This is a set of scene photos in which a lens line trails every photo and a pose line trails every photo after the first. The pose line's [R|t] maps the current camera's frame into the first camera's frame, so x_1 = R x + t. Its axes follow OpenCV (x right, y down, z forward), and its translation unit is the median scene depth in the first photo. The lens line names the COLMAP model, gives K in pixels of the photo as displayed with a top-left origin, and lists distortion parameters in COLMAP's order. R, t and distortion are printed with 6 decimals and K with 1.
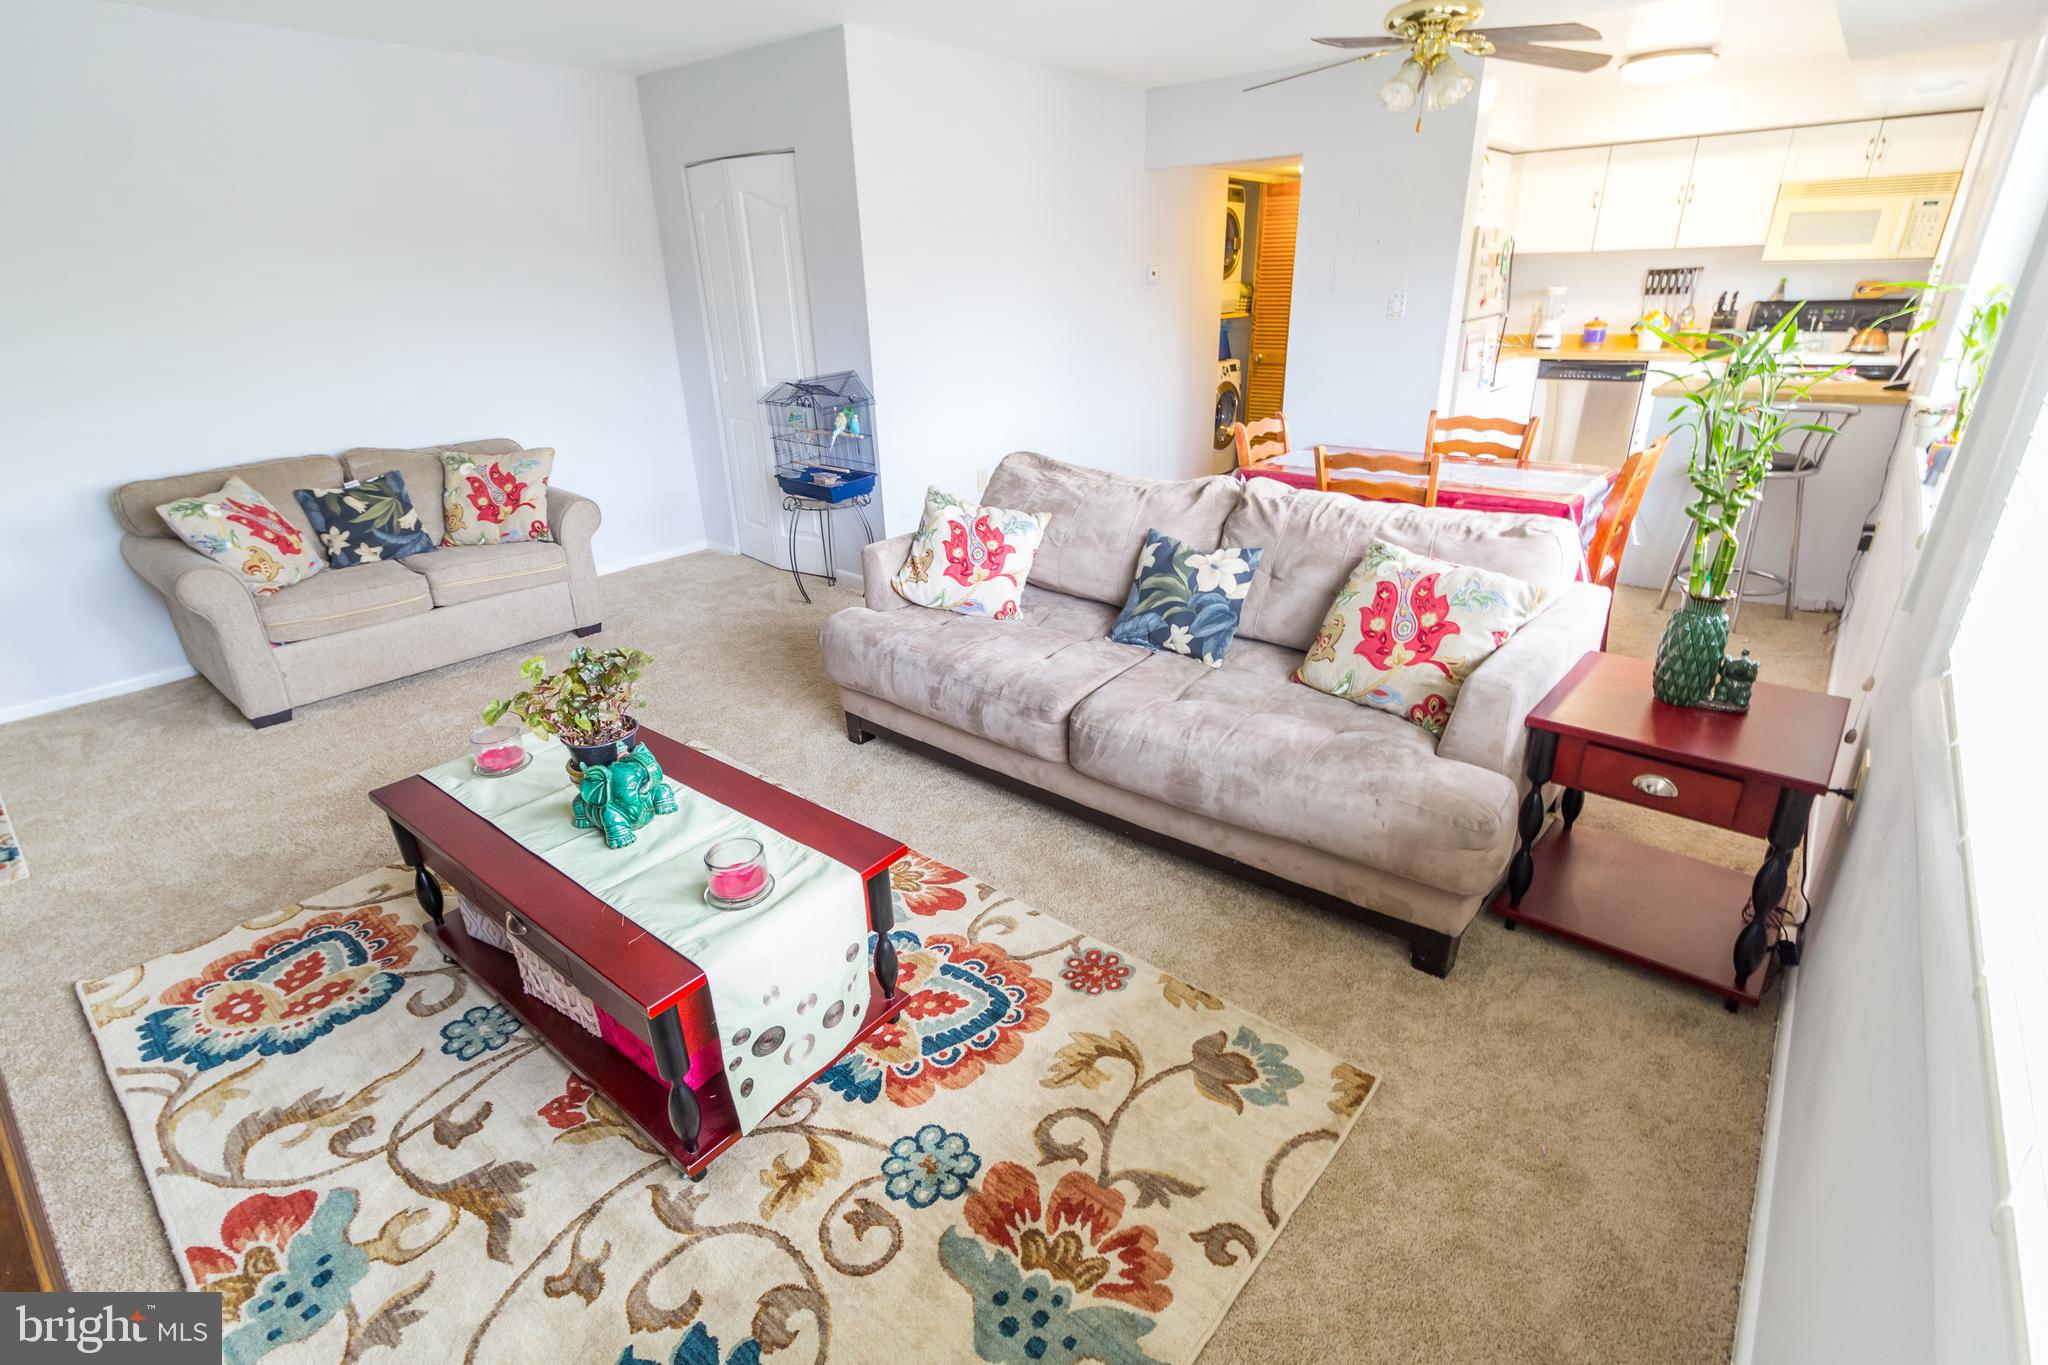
lens RADIAL K [[951.6, 0, 1015.1], [0, 951.6, 683.0], [0, 0, 1]] dist [0.008379, -0.002509]
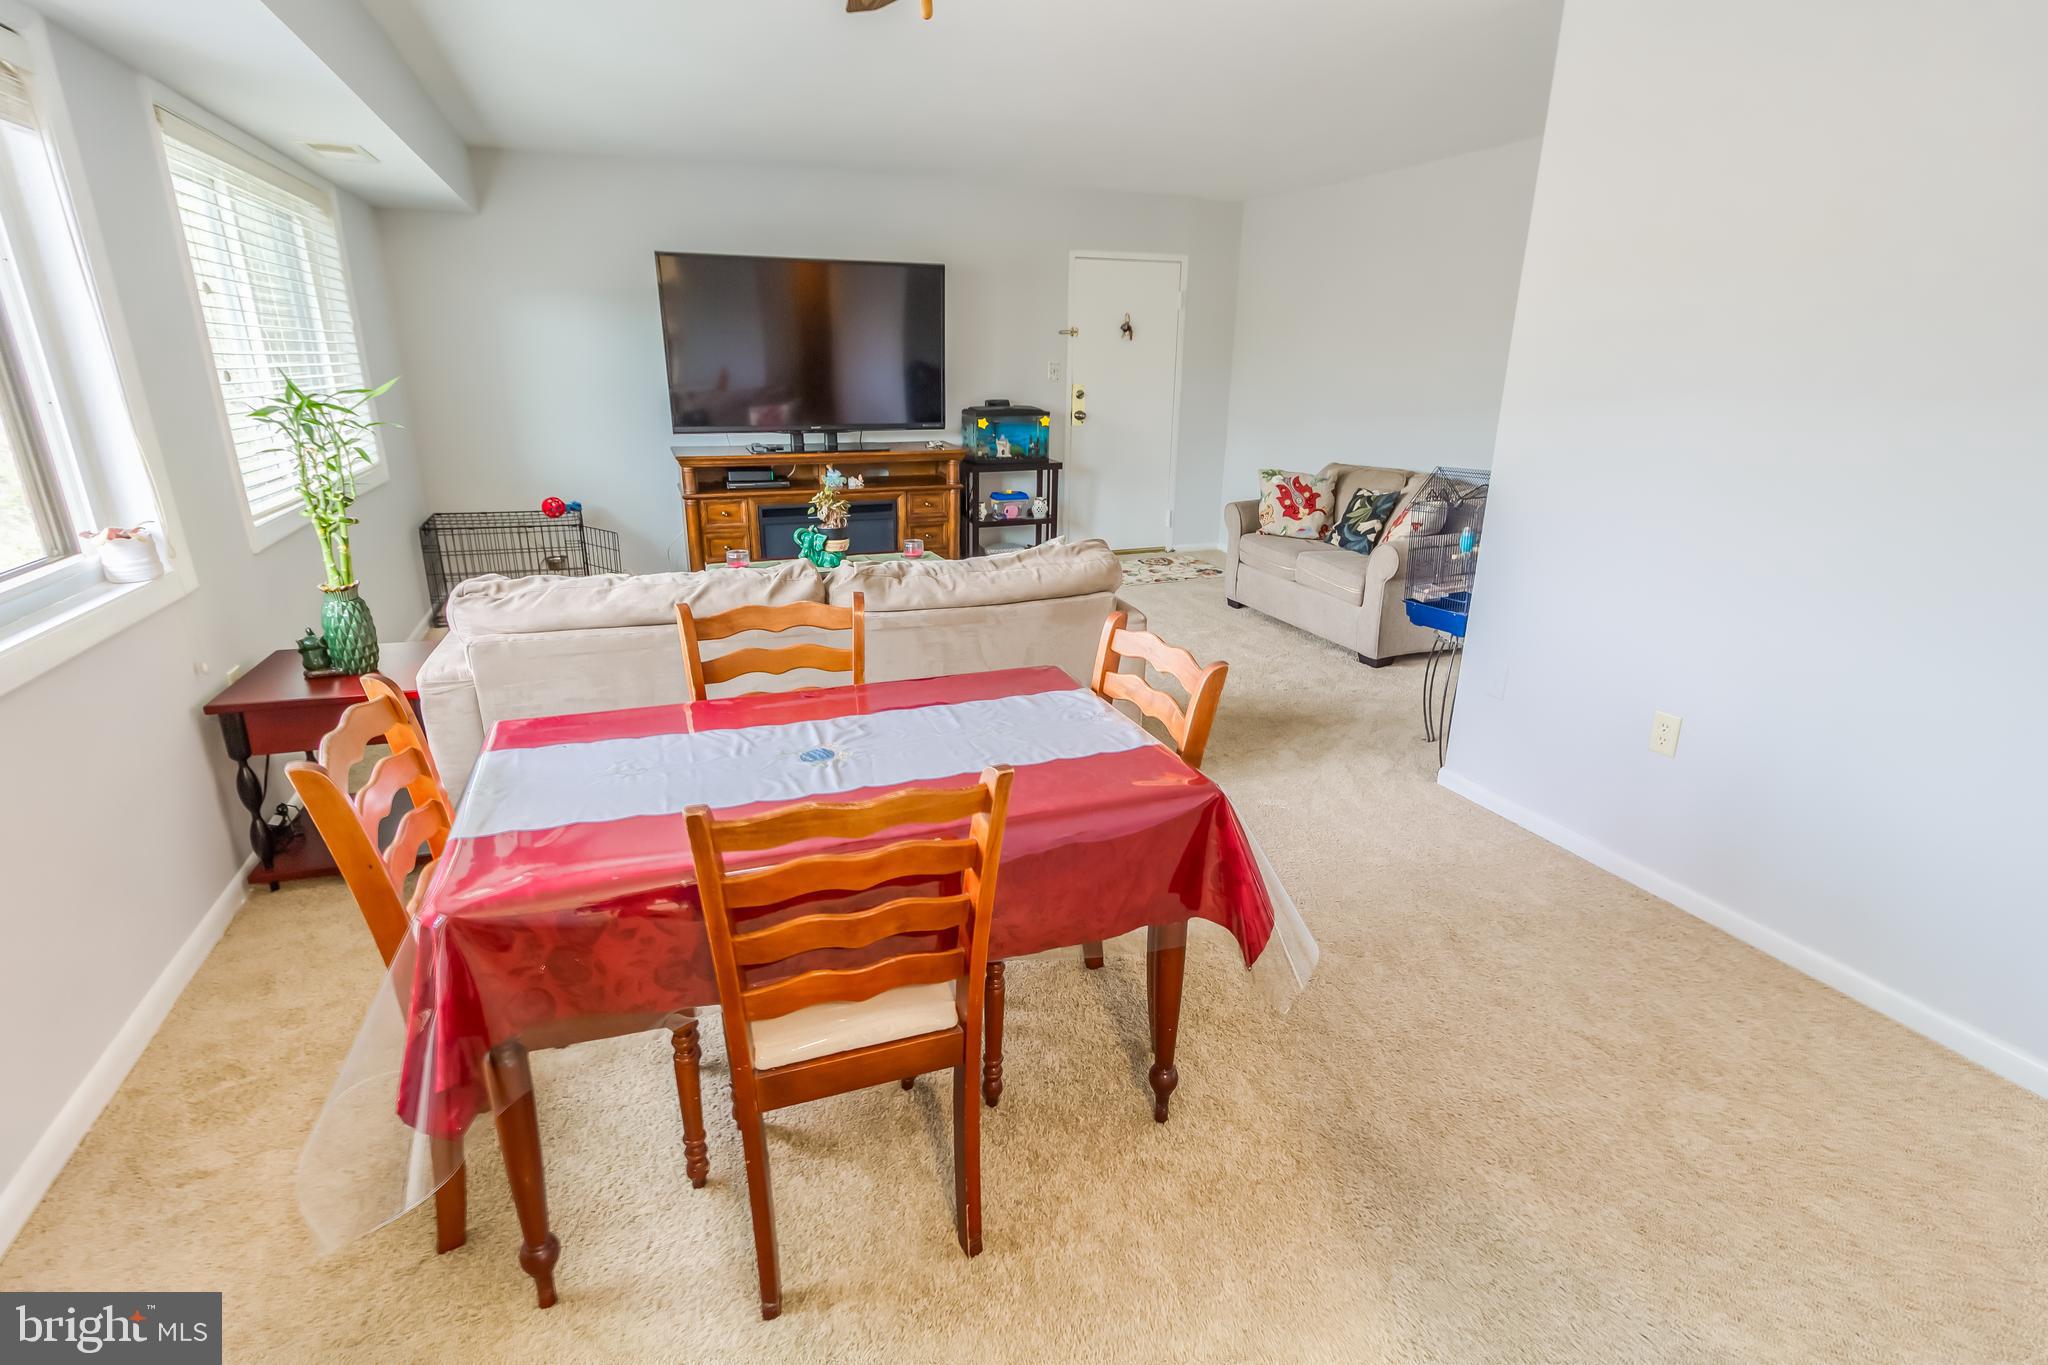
lens RADIAL K [[948.2, 0, 1022.3], [0, 948.2, 673.9], [0, 0, 1]] dist [0.004018, 0.000125]
pose [[-0.481926, 0.295962, -0.824714, 0.757613], [-0.341509, 0.803348, 0.487856, -0.526273], [0.806919, 0.516758, -0.286081, 1.221088]]
